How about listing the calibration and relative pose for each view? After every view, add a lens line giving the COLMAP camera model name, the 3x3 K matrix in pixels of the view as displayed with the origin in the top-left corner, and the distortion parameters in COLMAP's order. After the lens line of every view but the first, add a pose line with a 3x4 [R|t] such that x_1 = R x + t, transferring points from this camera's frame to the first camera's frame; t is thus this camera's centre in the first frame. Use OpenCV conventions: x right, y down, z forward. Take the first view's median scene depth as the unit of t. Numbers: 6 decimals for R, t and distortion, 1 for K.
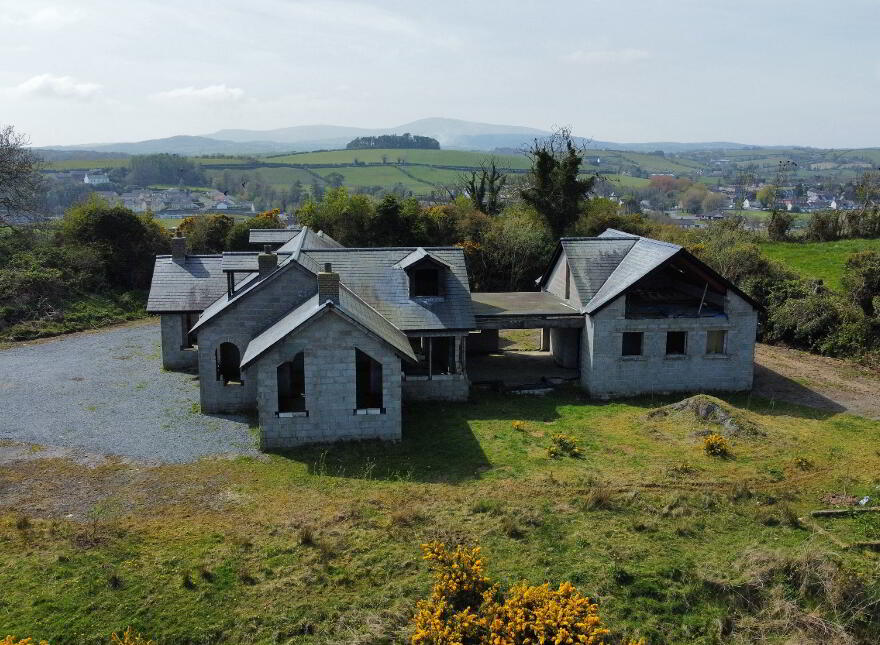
lens RADIAL K [[864.9, 0, 437.7], [0, 864.9, 338.4], [0, 0, 1]] dist [-0.005755, -0.009796]
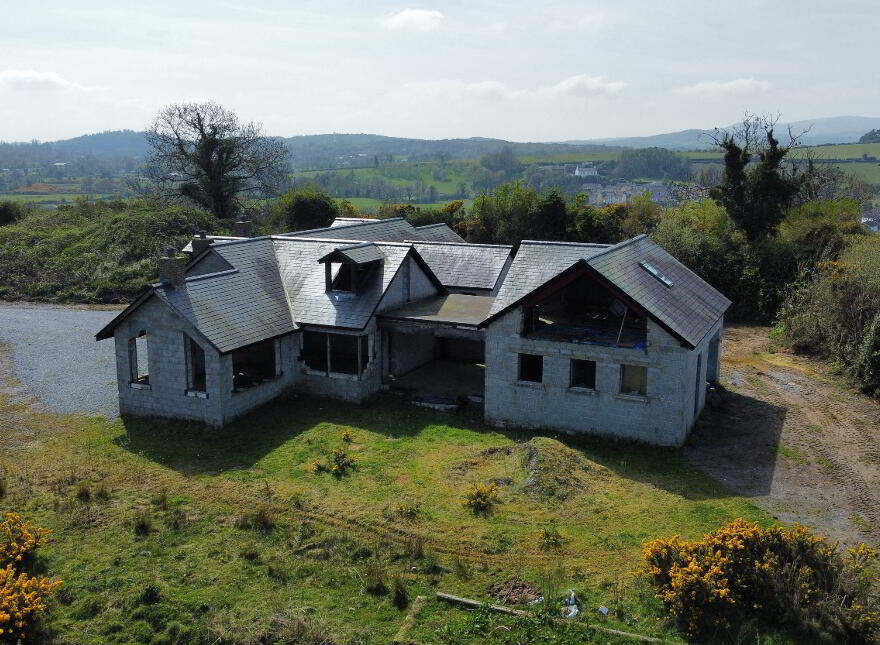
lens RADIAL K [[864.9, 0, 437.7], [0, 864.9, 338.4], [0, 0, 1]] dist [-0.005755, -0.009796]
pose [[0.845886, 0.113364, -0.521176, 0.597418], [-0.109911, 0.993228, 0.037655, -0.045198], [0.521915, 0.025431, 0.852618, 0.228562]]
